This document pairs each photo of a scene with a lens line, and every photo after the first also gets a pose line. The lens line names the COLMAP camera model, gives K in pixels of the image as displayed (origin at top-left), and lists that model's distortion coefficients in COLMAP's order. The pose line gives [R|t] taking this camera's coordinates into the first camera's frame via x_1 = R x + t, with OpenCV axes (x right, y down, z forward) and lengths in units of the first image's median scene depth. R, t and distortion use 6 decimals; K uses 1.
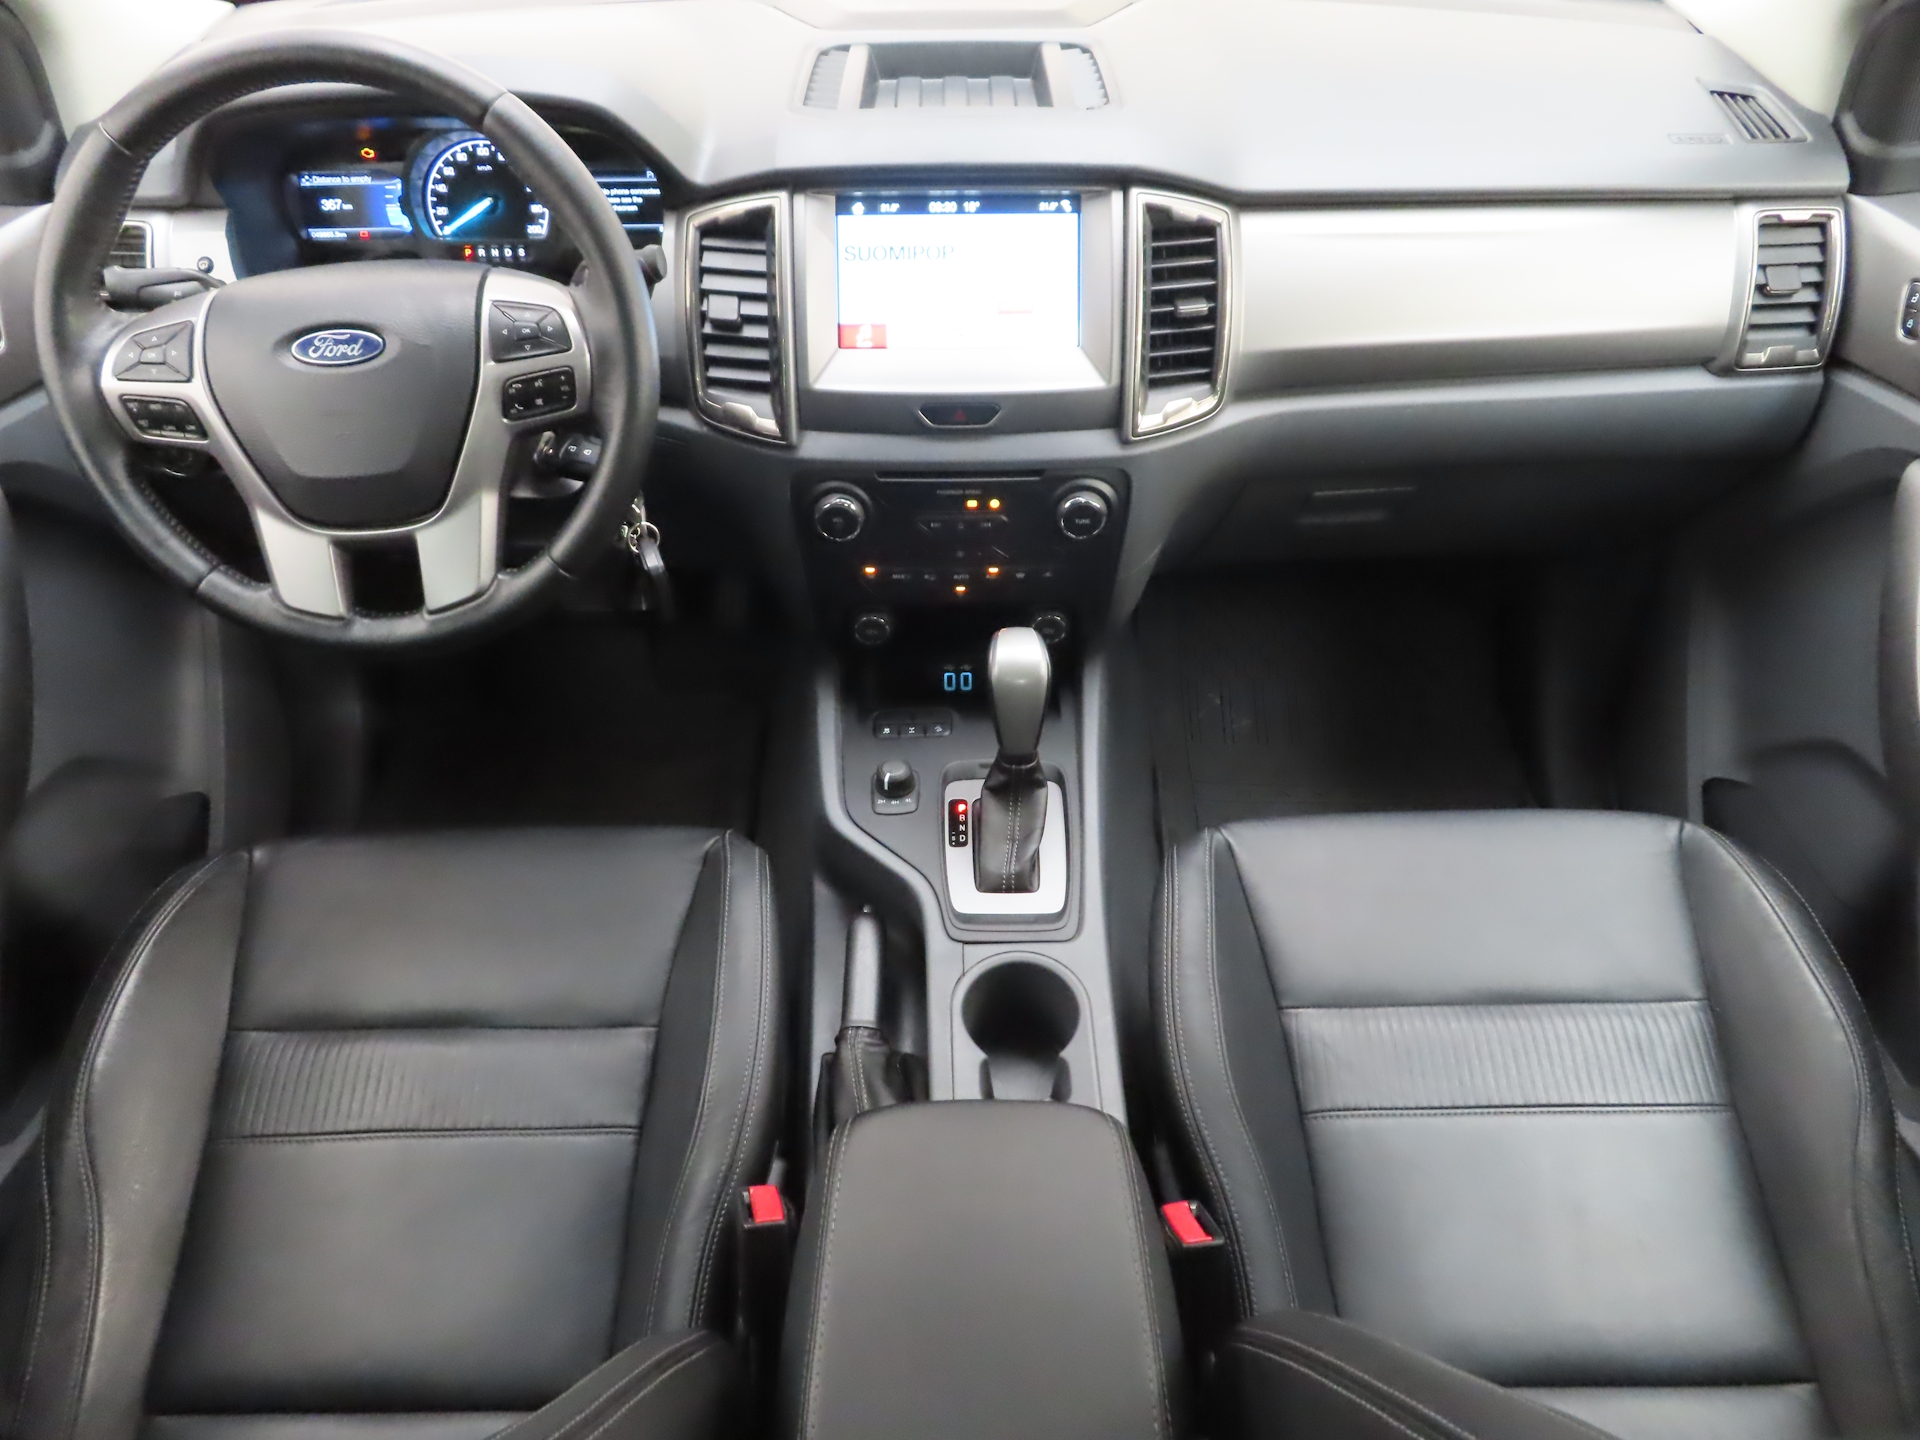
lens RADIAL K [[1394.3, 0, 965.5], [0, 1394.3, 725.1], [0, 0, 1]] dist [-0.025160, 0.013765]
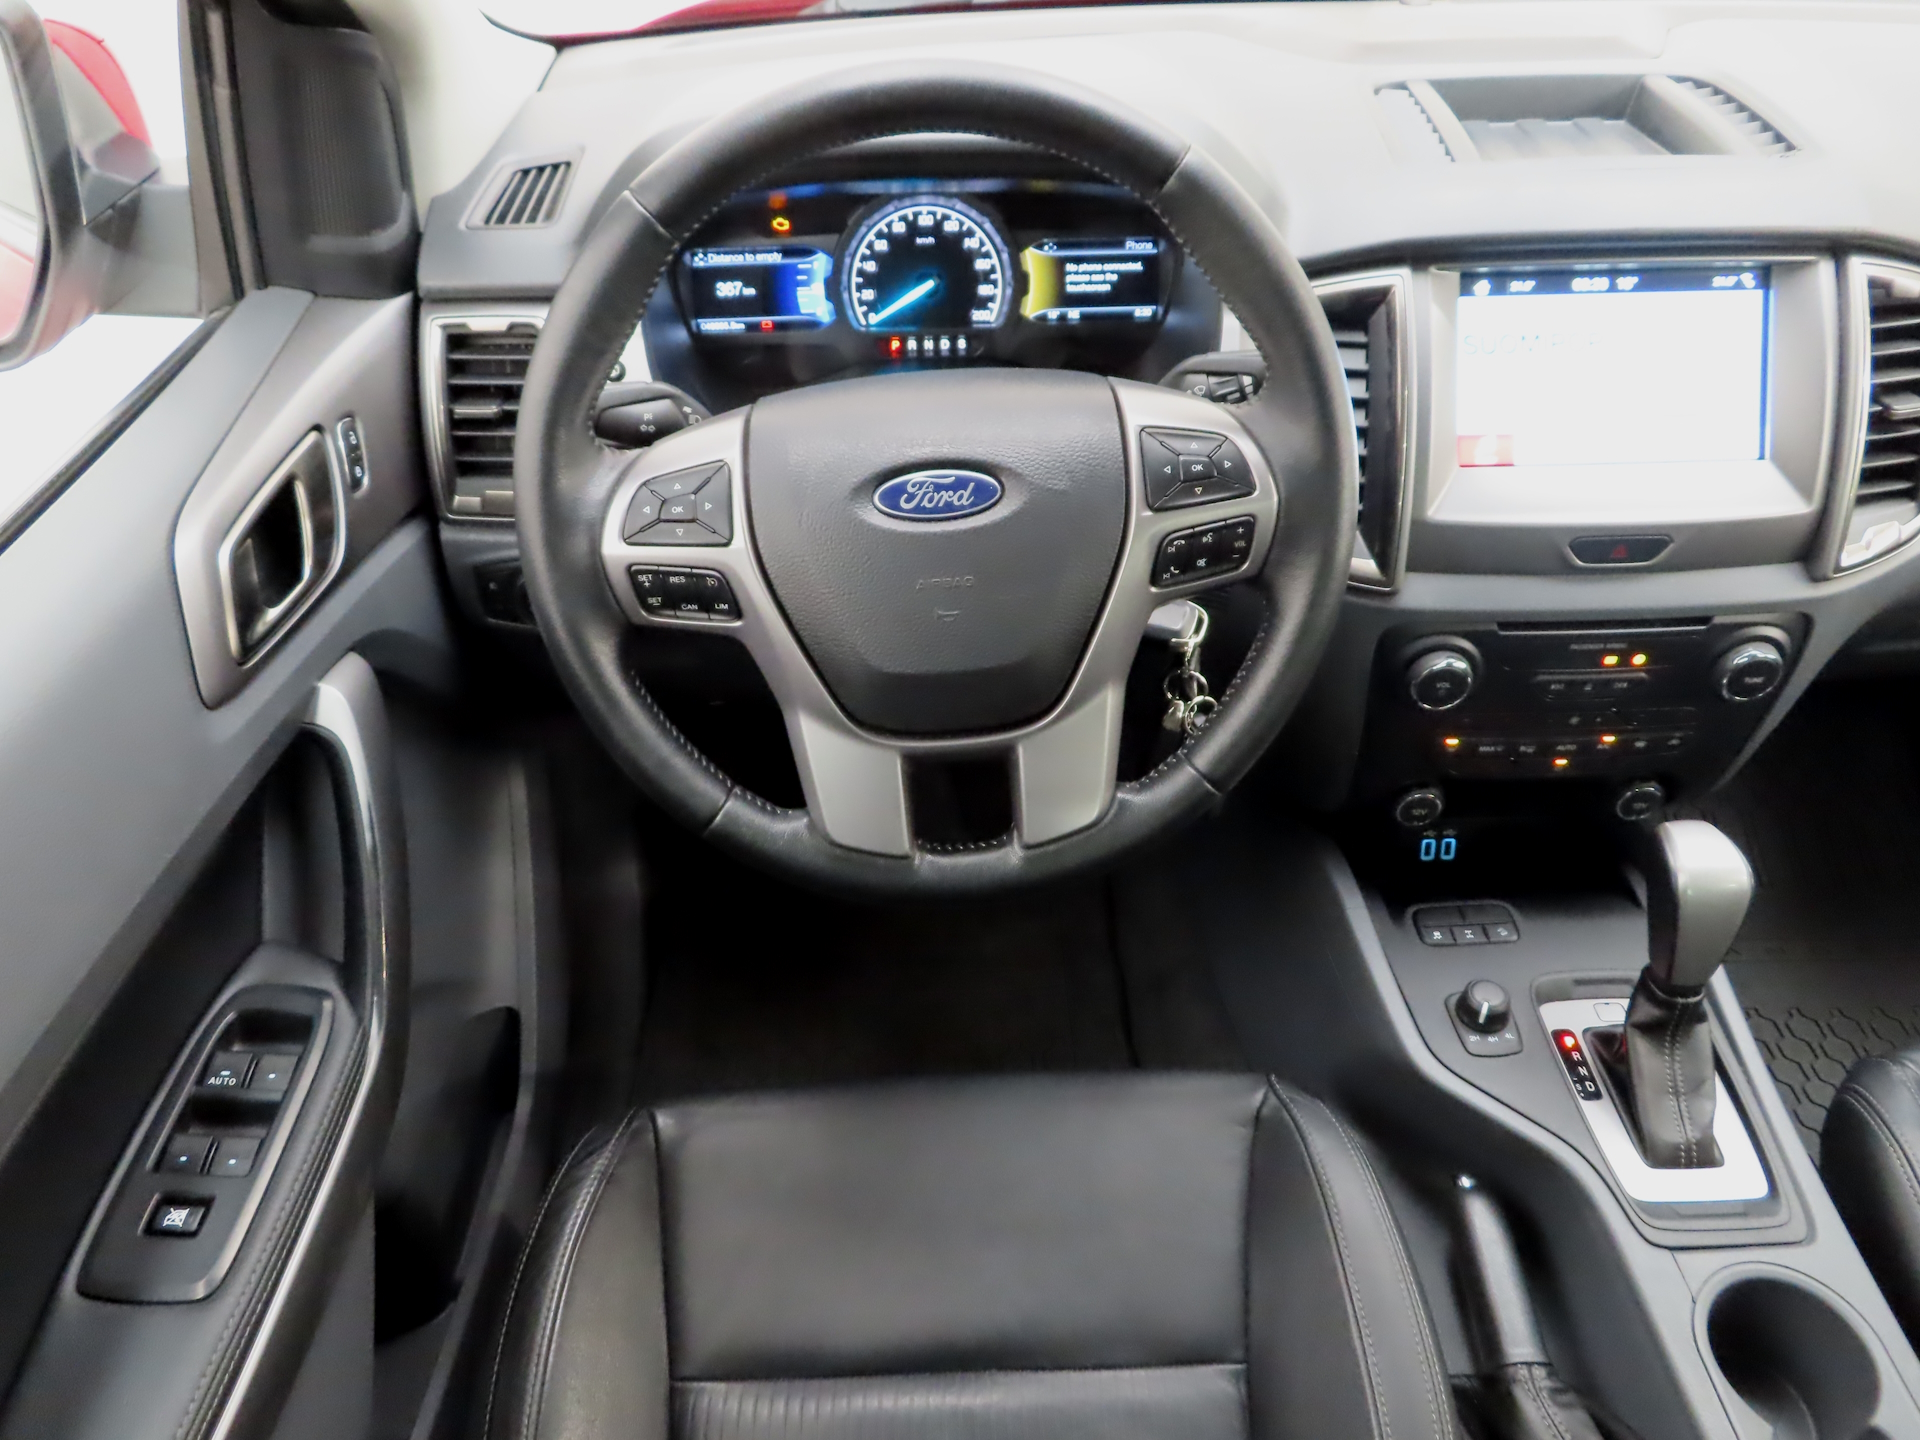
lens RADIAL K [[1394.3, 0, 954.6], [0, 1394.3, 719.3], [0, 0, 1]] dist [-0.025160, 0.013765]
pose [[0.999793, -0.020257, 0.001784, -0.375374], [0.020309, 0.999111, -0.036955, -0.108051], [-0.001034, 0.036983, 0.999315, 0.234955]]
